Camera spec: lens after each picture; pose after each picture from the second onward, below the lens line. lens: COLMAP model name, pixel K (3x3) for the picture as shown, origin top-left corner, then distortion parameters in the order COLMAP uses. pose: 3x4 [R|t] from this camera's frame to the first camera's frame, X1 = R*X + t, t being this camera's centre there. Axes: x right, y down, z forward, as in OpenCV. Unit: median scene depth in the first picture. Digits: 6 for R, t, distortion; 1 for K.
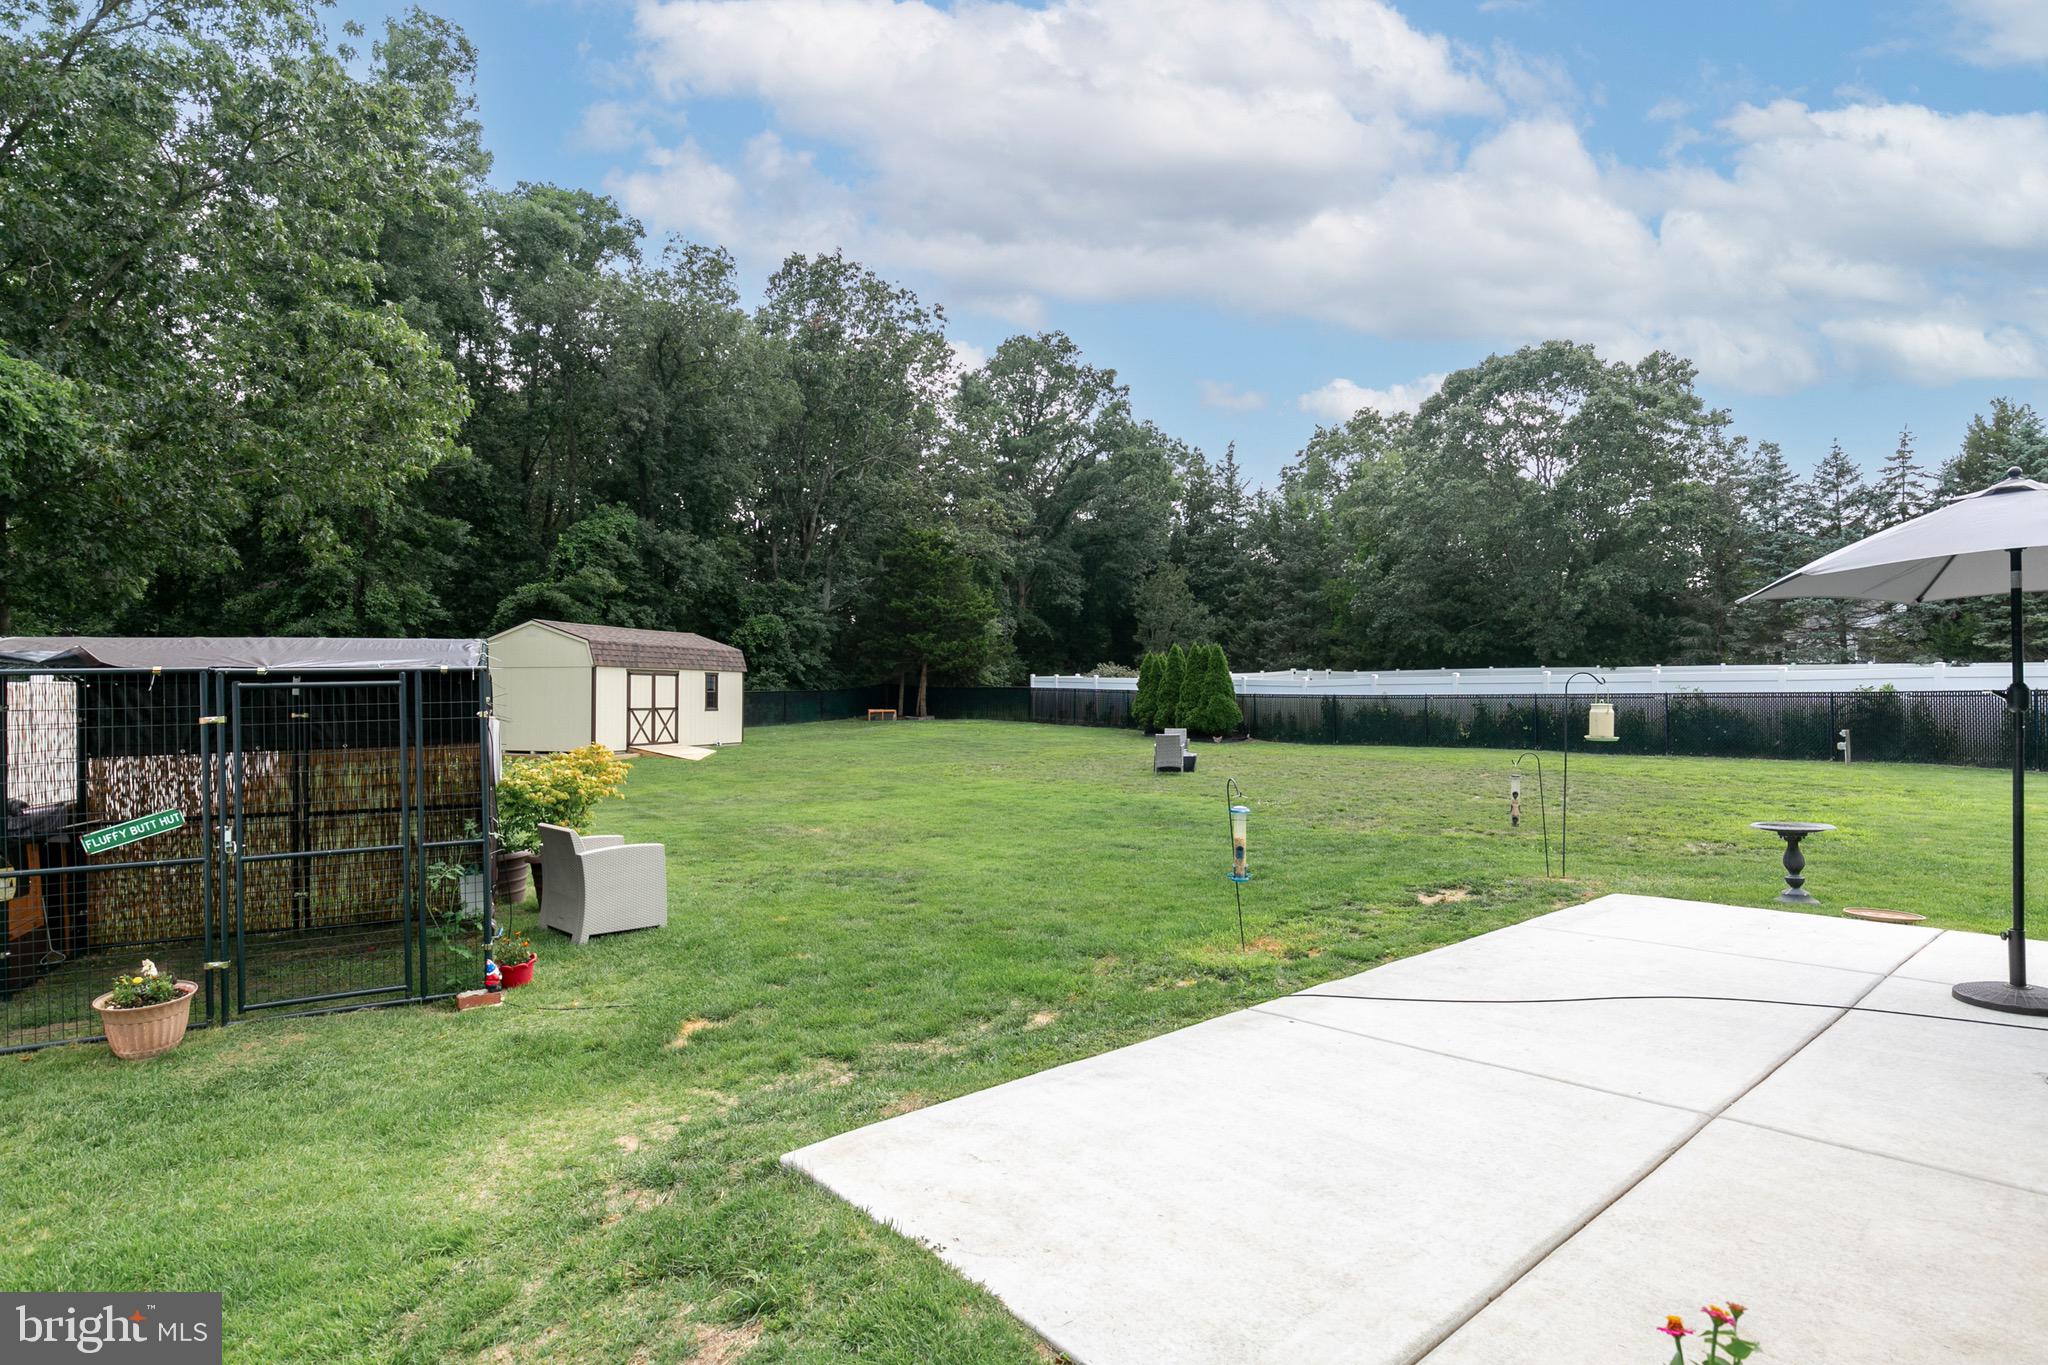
lens RADIAL K [[1098.8, 0, 1050.7], [0, 1098.8, 687.9], [0, 0, 1]] dist [-0.001233, 0.000045]
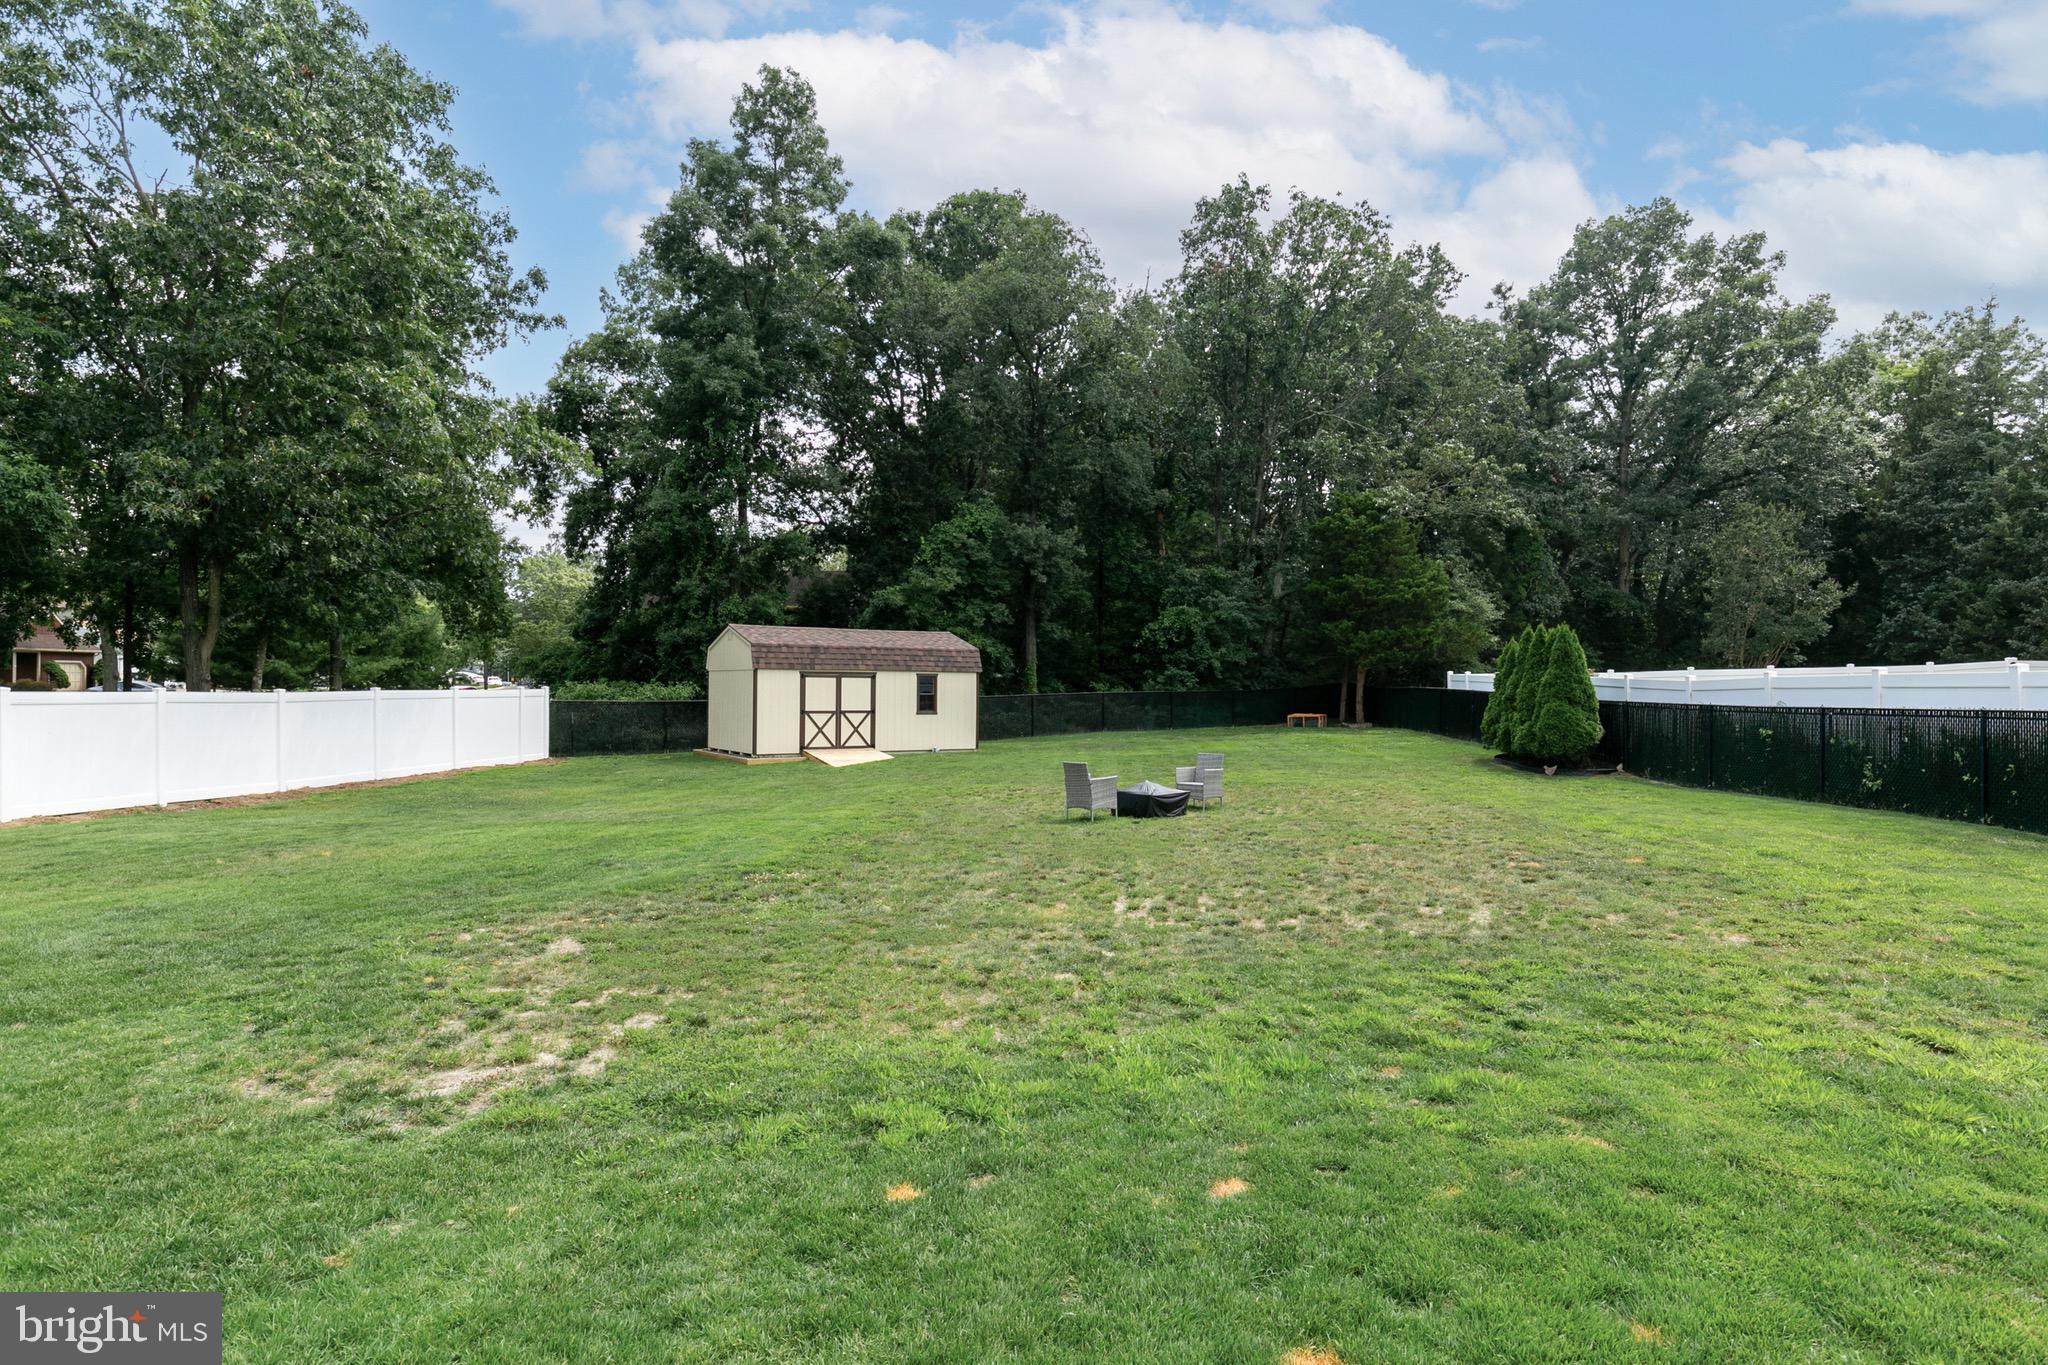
lens RADIAL K [[1171.5, 0, 1024.0], [0, 1171.5, 682.5], [0, 0, 1]] dist [0.002068, -0.000729]
pose [[0.770524, -0.000174, -0.637411, 0.357446], [-0.000170, 1.000000, -0.000478, -0.005381], [0.637411, 0.000476, 0.770524, 0.255256]]
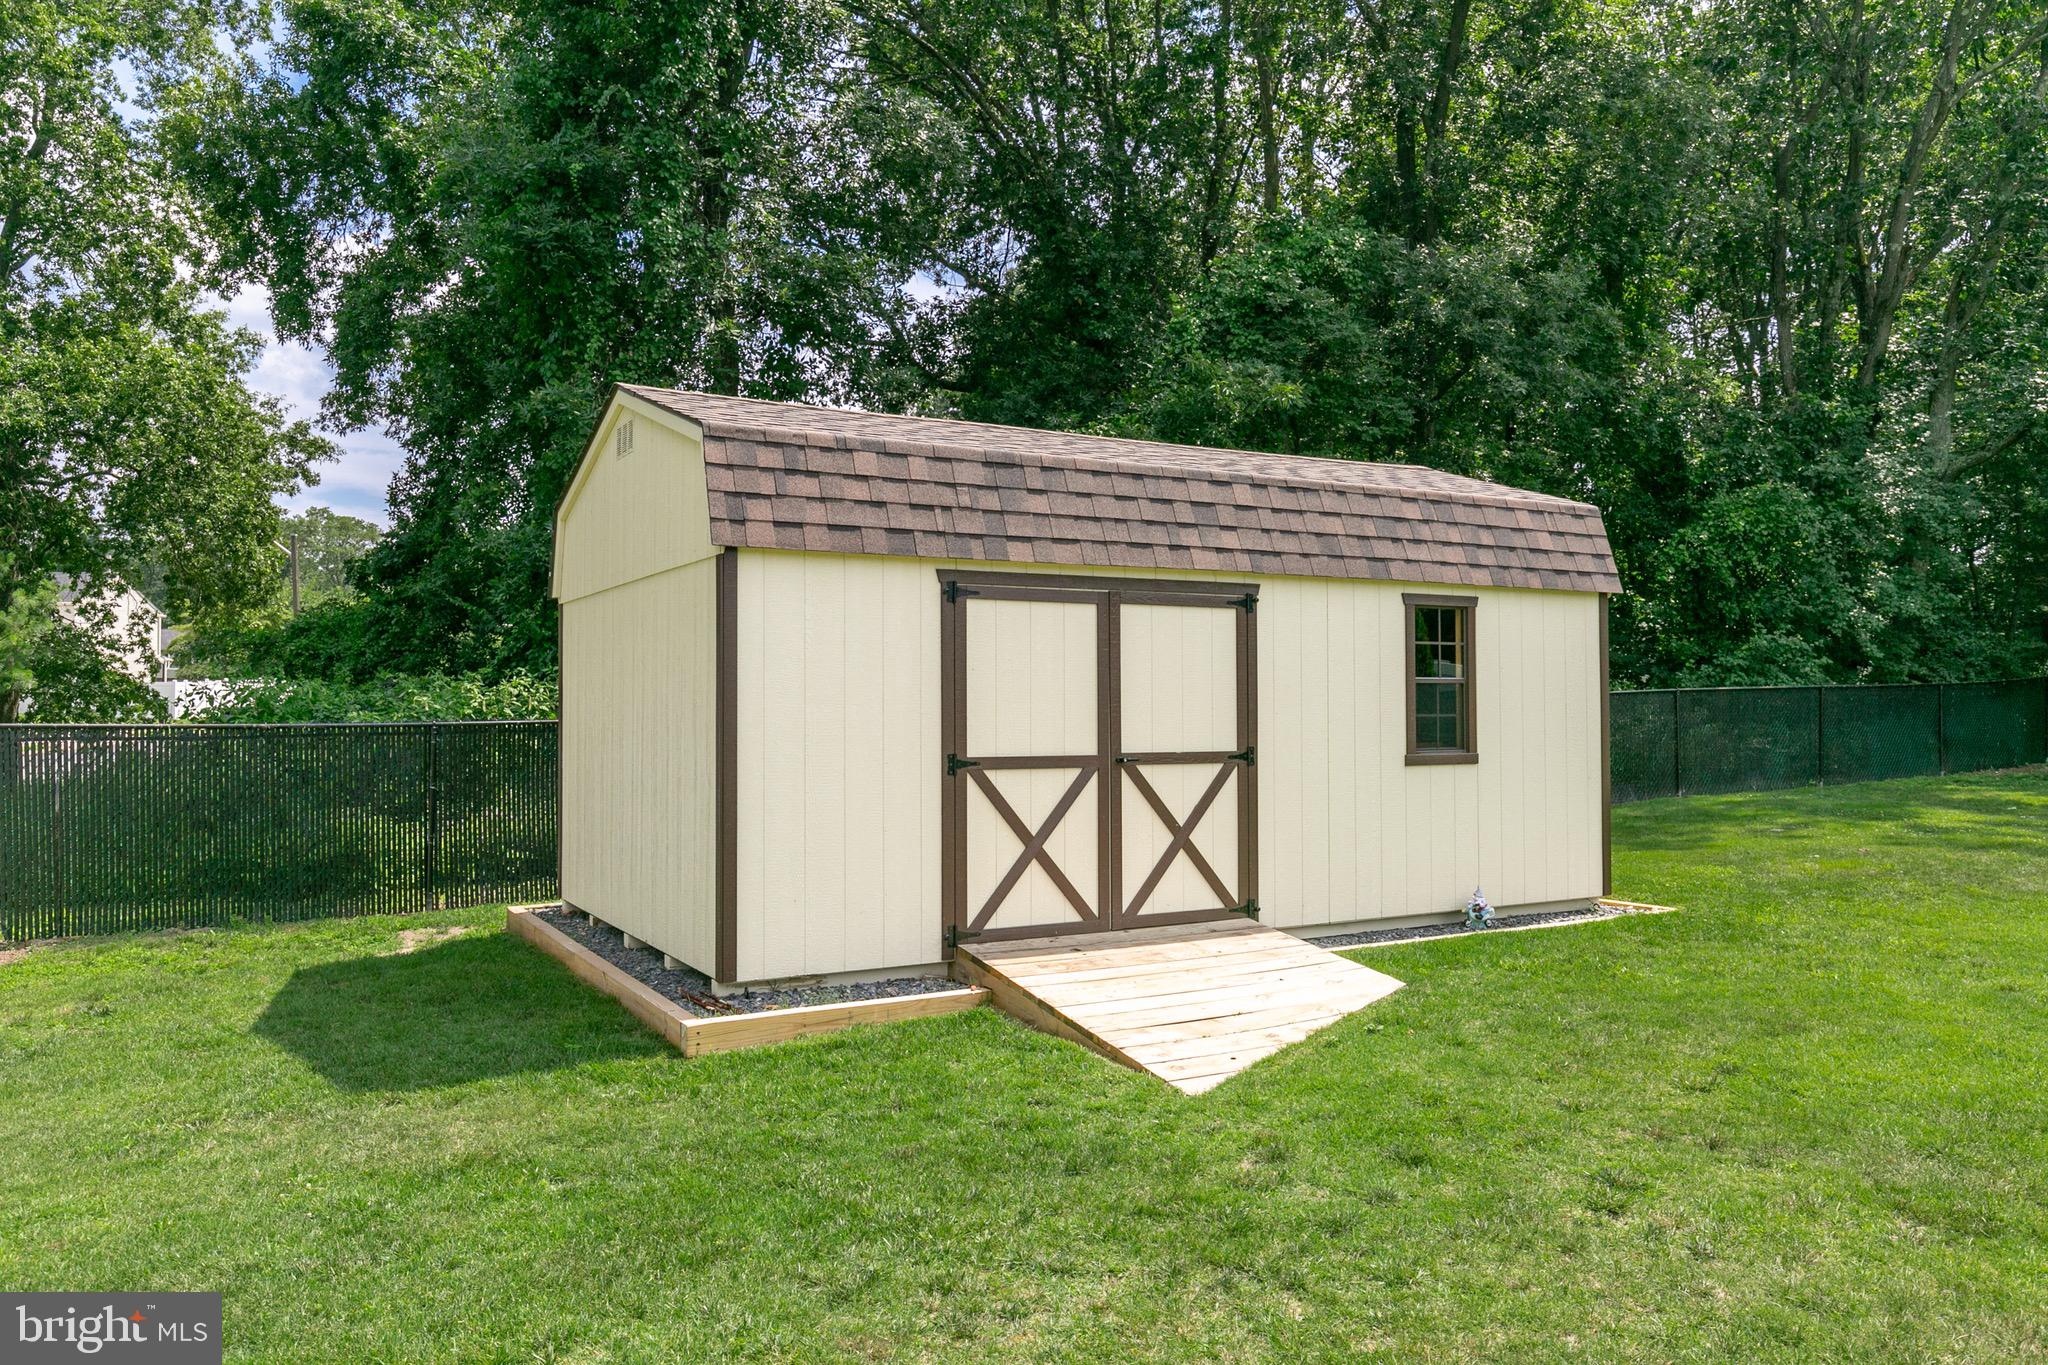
lens RADIAL K [[1475.4, 0, 1027.0], [0, 1475.4, 638.6], [0, 0, 1]] dist [-0.000321, -0.000525]
pose [[0.737626, -0.038813, -0.674093, -0.150562], [0.012179, 0.998949, -0.044191, 0.006746], [0.675100, 0.024386, 0.737323, 0.651533]]
